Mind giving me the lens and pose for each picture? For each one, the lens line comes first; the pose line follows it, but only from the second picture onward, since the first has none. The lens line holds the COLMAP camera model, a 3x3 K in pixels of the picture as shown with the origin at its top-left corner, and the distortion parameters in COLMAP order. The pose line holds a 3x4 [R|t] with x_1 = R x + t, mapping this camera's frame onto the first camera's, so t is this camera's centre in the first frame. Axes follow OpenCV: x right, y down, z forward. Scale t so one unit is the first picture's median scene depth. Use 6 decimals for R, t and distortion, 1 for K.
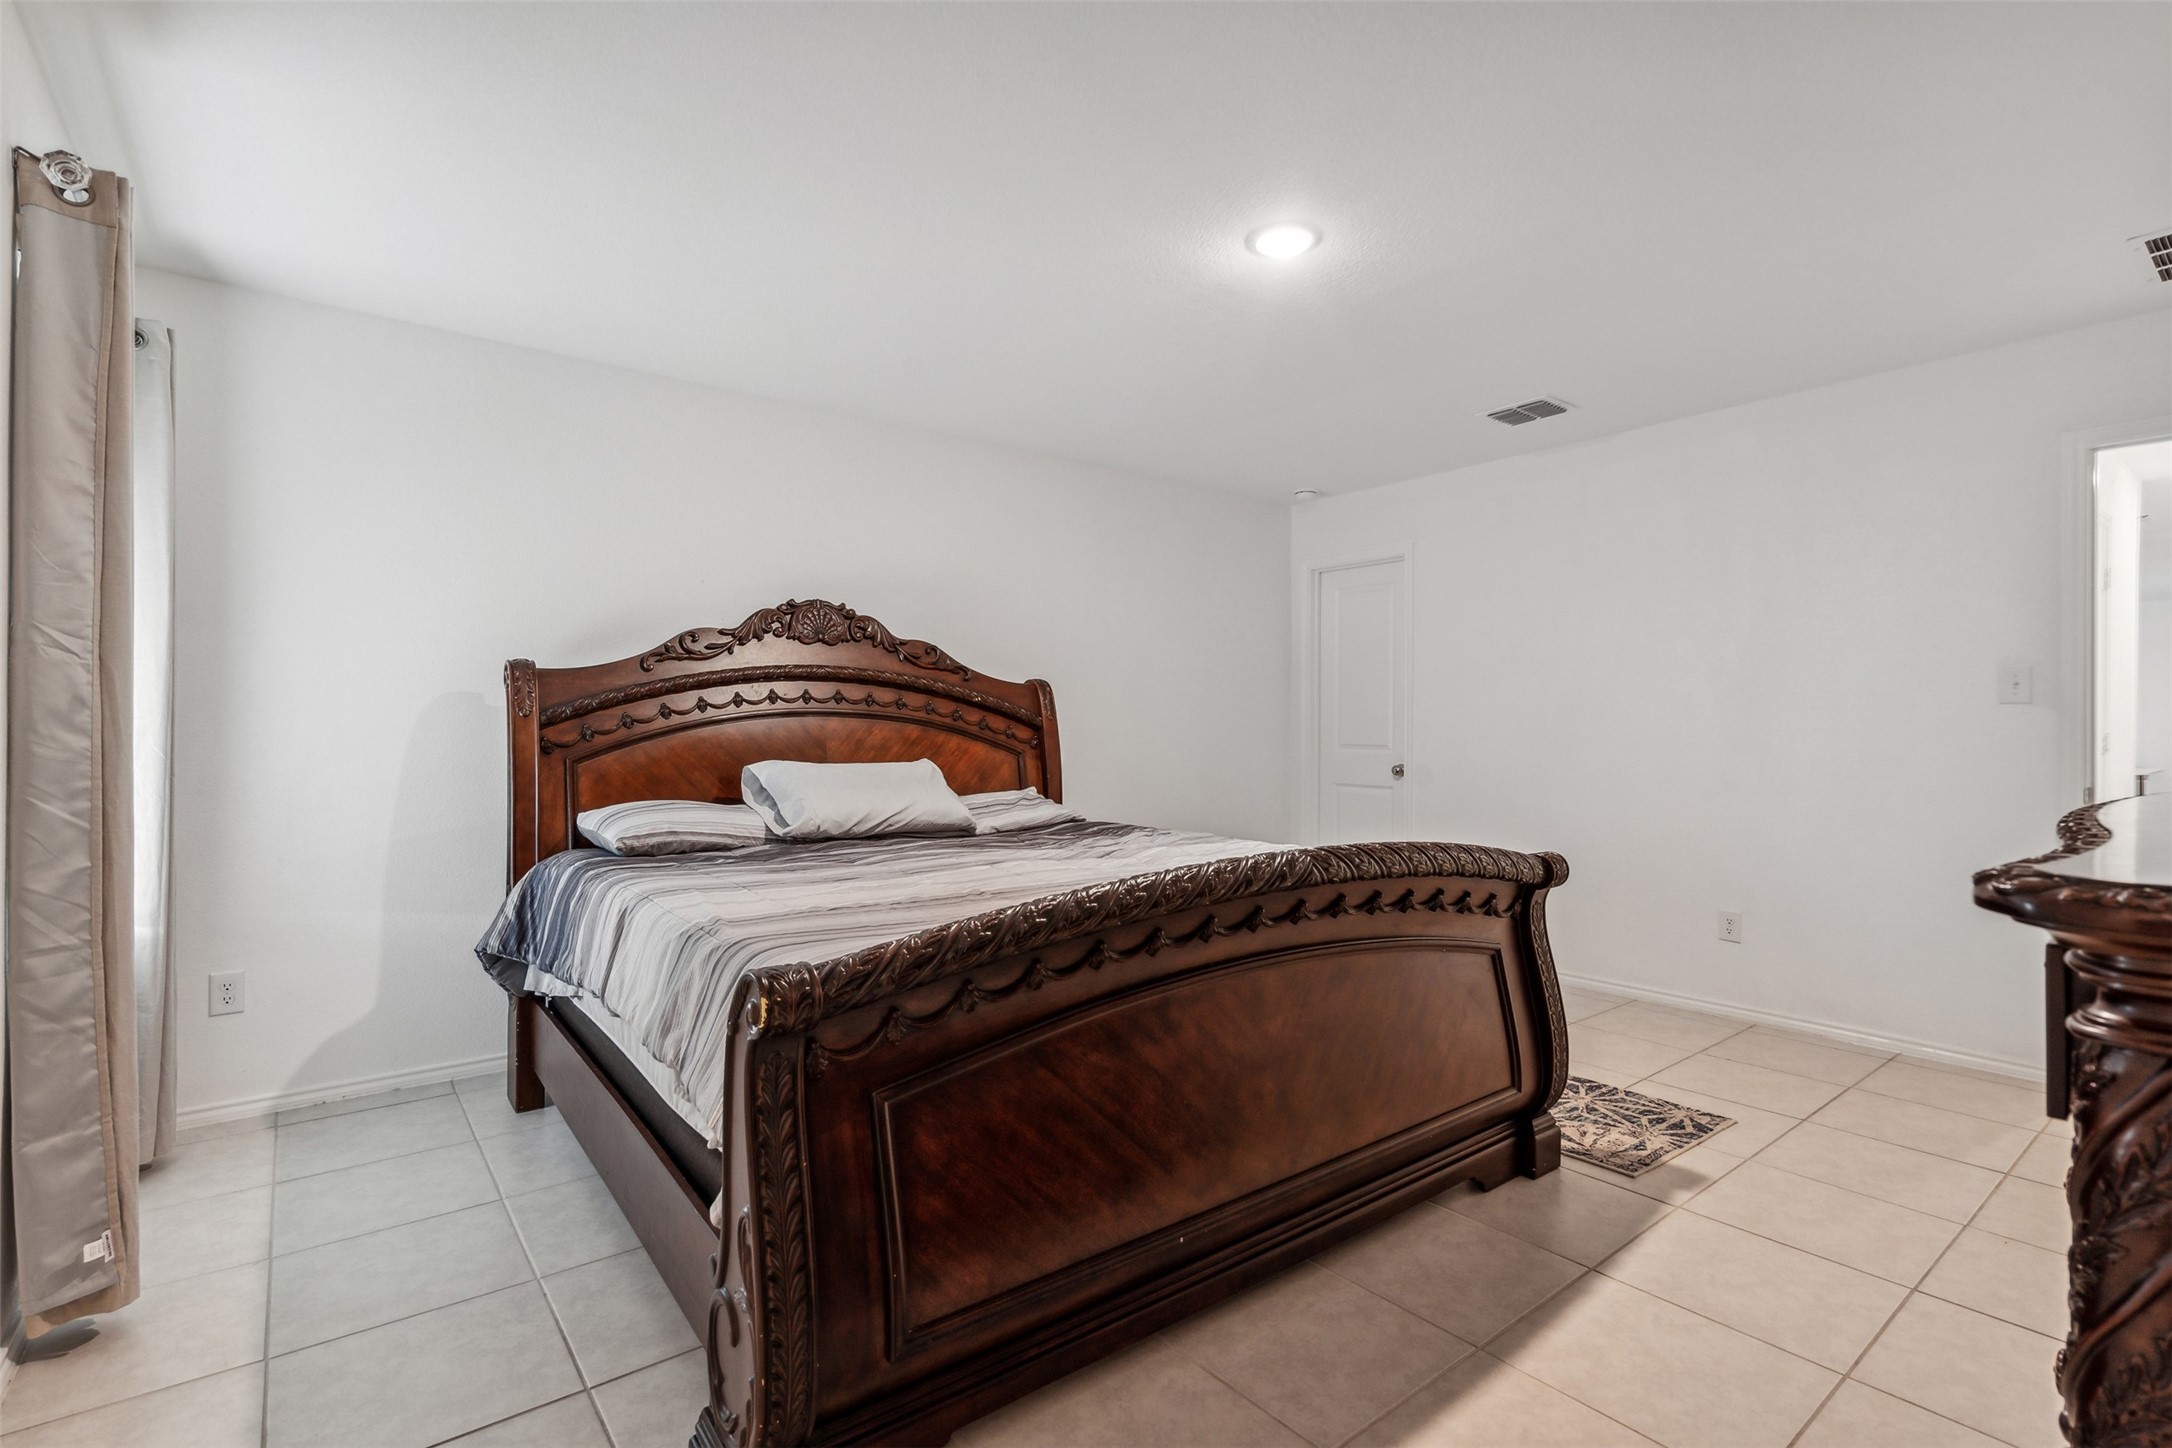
lens RADIAL K [[1012.1, 0, 1075.5], [0, 1012.1, 734.4], [0, 0, 1]] dist [-0.000109, 0.000139]
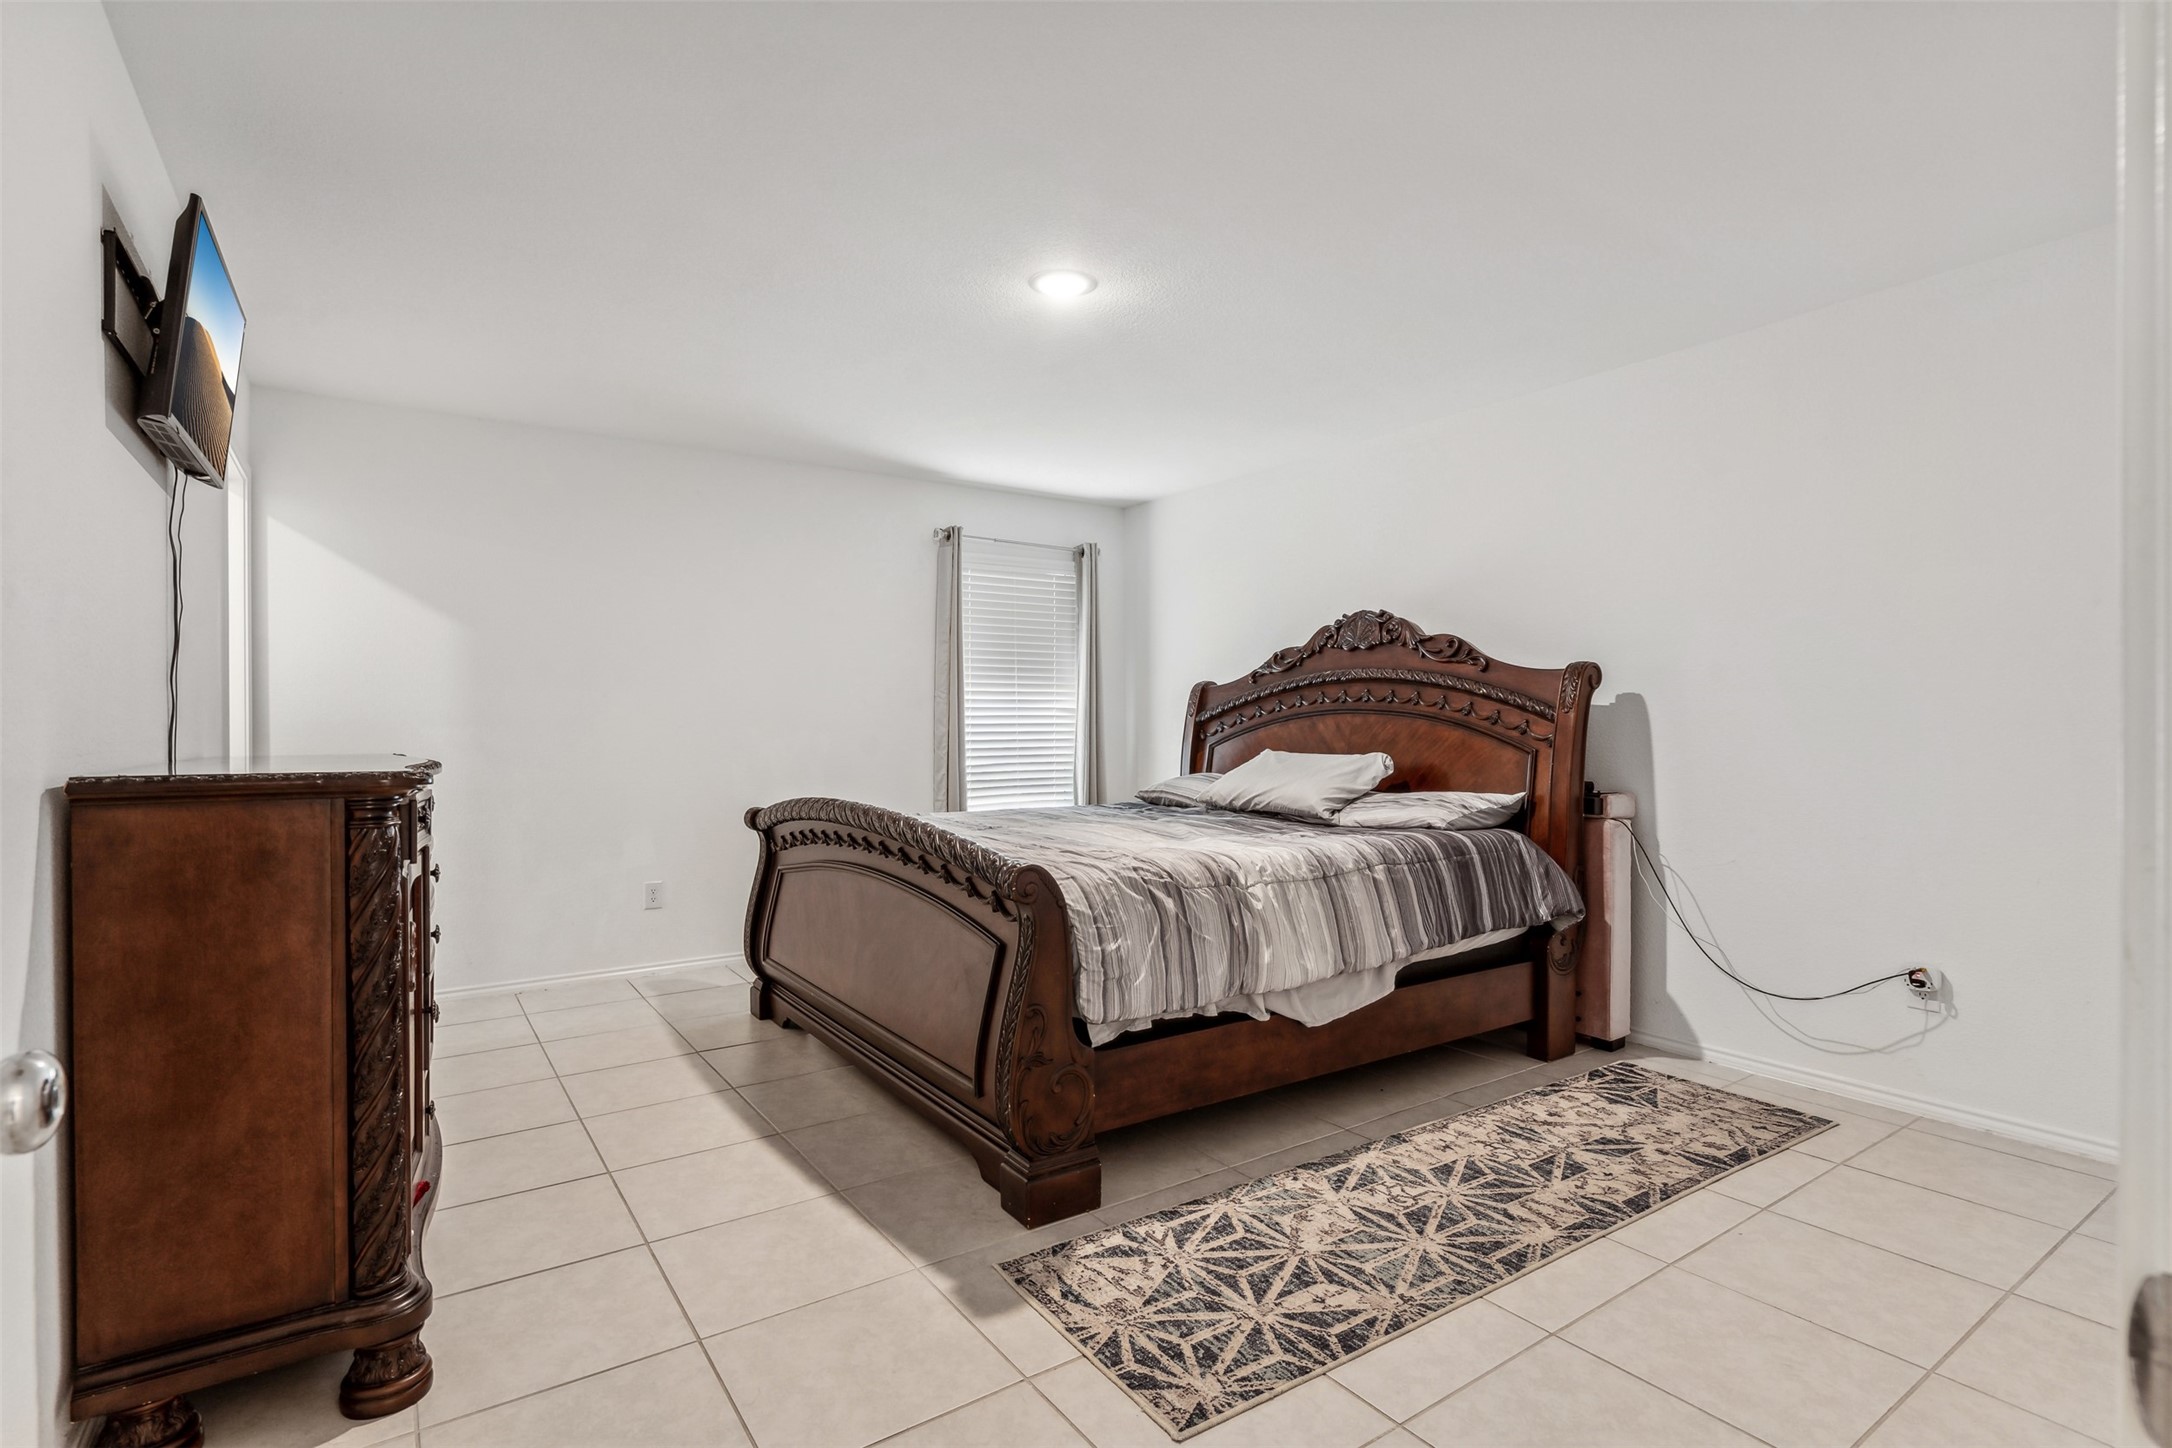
lens RADIAL K [[1043.5, 0, 1075.6], [0, 1043.5, 718.0], [0, 0, 1]] dist [0.001777, 0.000505]
pose [[-0.070396, -0.004079, -0.997511, 1.193891], [-0.001061, 0.999991, -0.004015, -0.009157], [0.997519, 0.000776, -0.070400, 0.957515]]
